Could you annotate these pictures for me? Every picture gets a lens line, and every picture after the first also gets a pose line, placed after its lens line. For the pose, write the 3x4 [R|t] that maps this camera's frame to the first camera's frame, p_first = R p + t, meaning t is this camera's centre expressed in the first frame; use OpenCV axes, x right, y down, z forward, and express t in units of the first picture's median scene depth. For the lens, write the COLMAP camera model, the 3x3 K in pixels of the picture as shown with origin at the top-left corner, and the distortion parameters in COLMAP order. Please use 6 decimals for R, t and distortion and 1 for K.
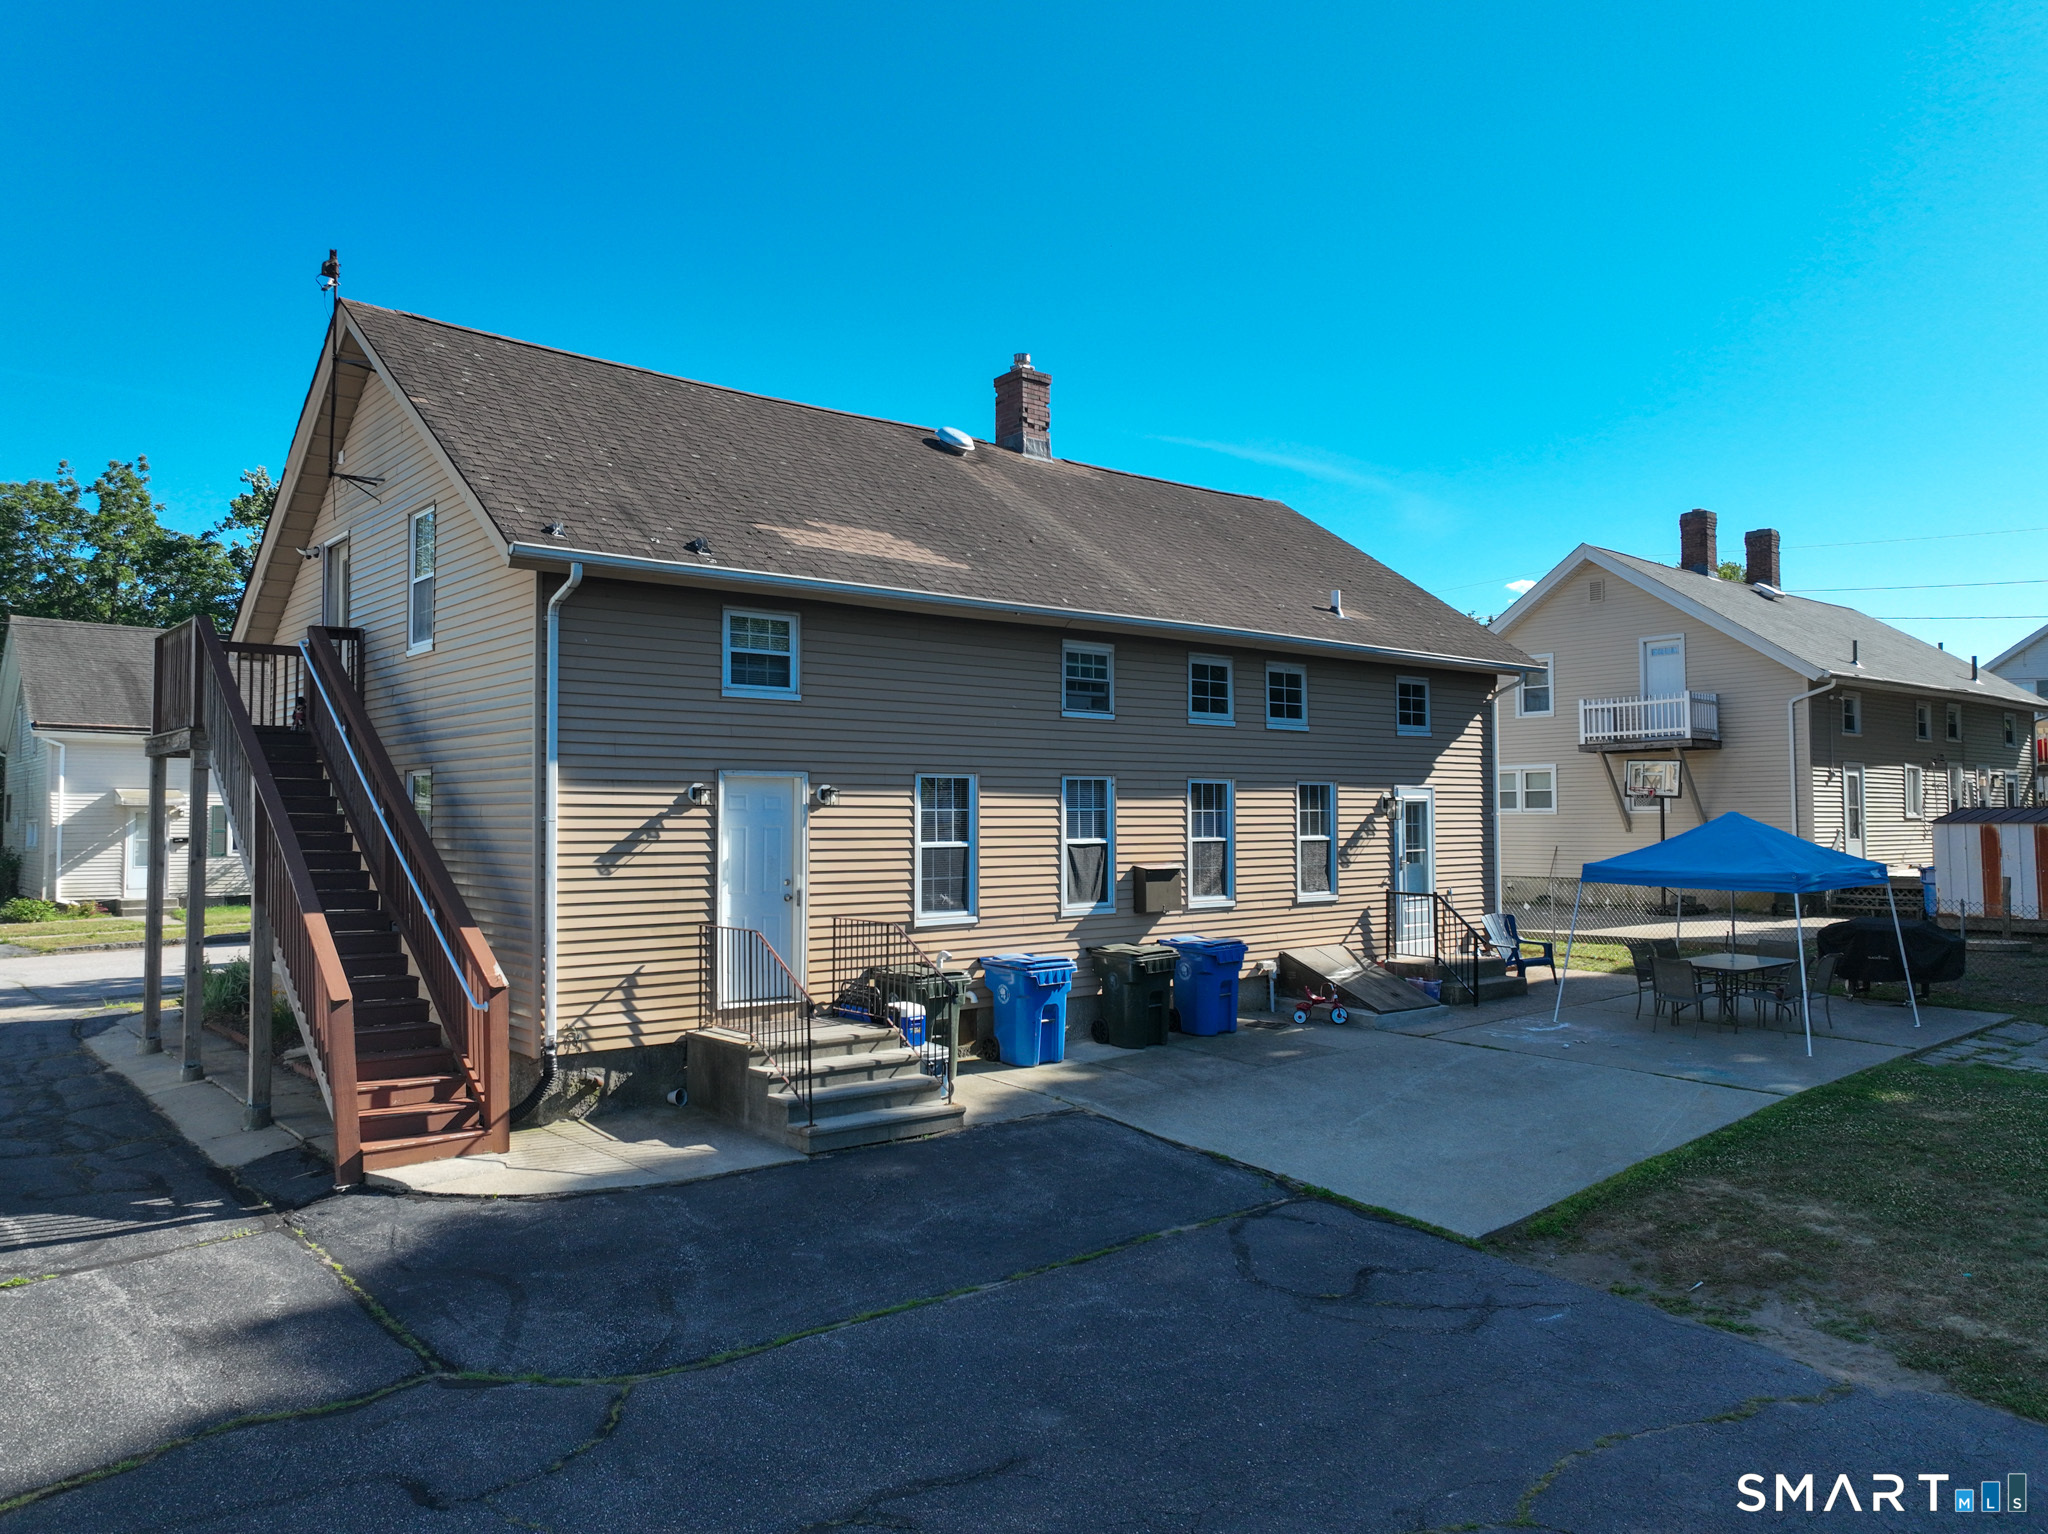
lens RADIAL K [[1441.3, 0, 1025.4], [0, 1441.3, 771.7], [0, 0, 1]] dist [-0.002076, 0.009145]
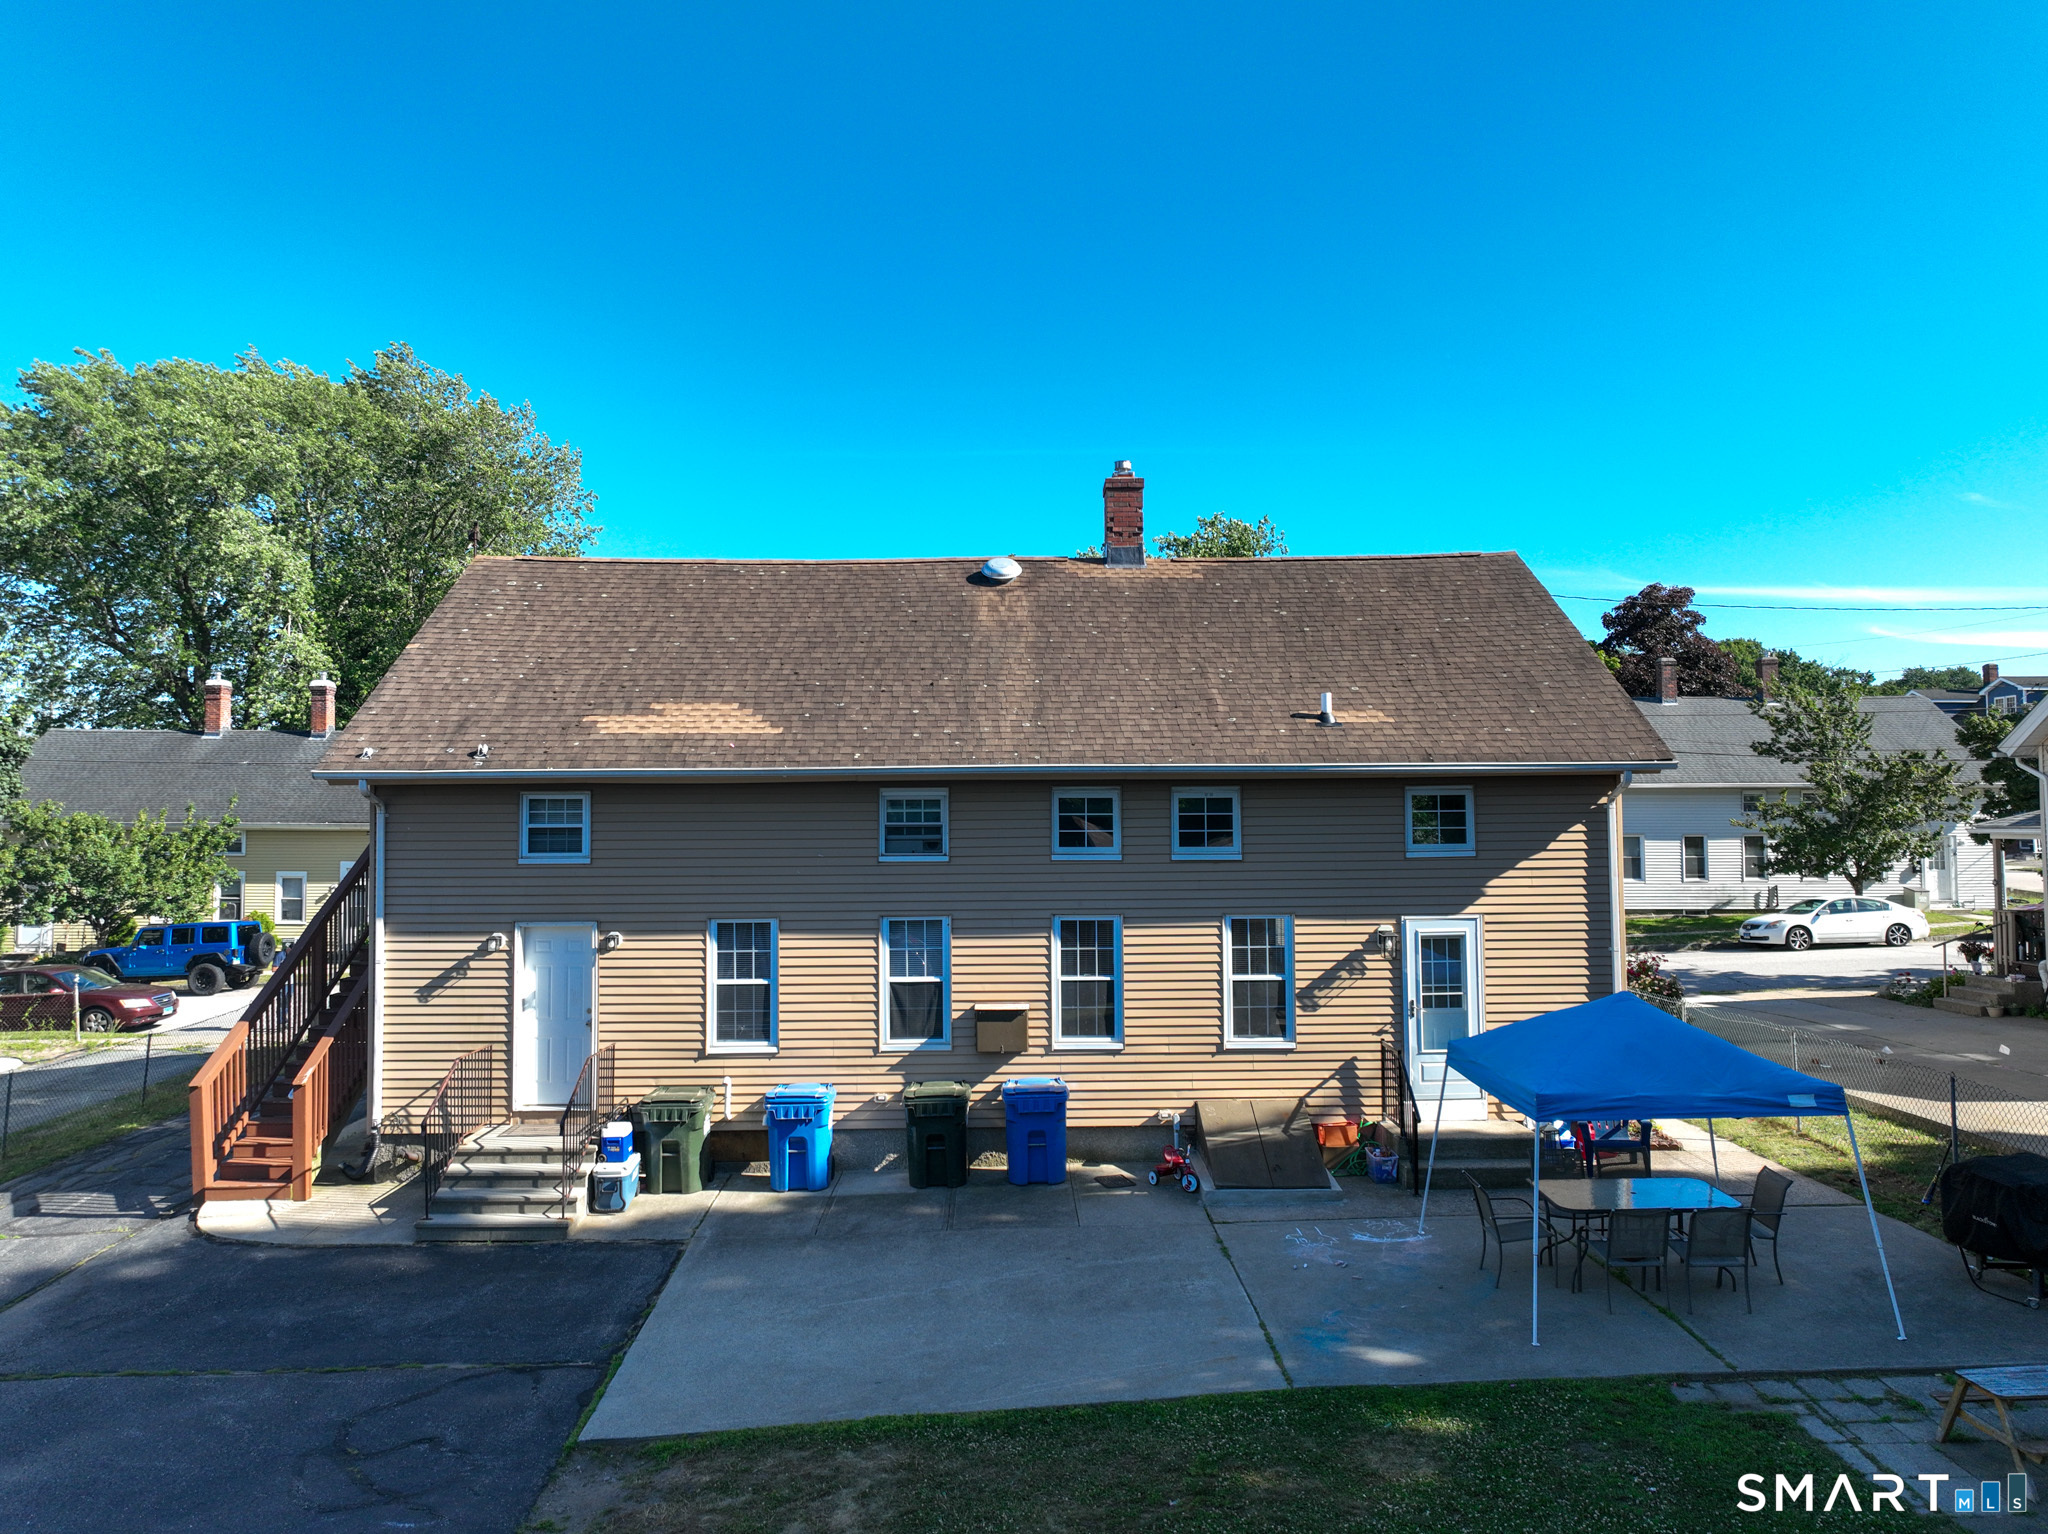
lens RADIAL K [[1441.3, 0, 1024.0], [0, 1441.3, 765.3], [0, 0, 1]] dist [-0.002076, 0.009145]
pose [[0.772997, -0.027293, -0.633823, 0.785236], [0.024276, 0.999615, -0.013438, -0.092683], [0.633945, -0.004999, 0.773362, 0.249621]]
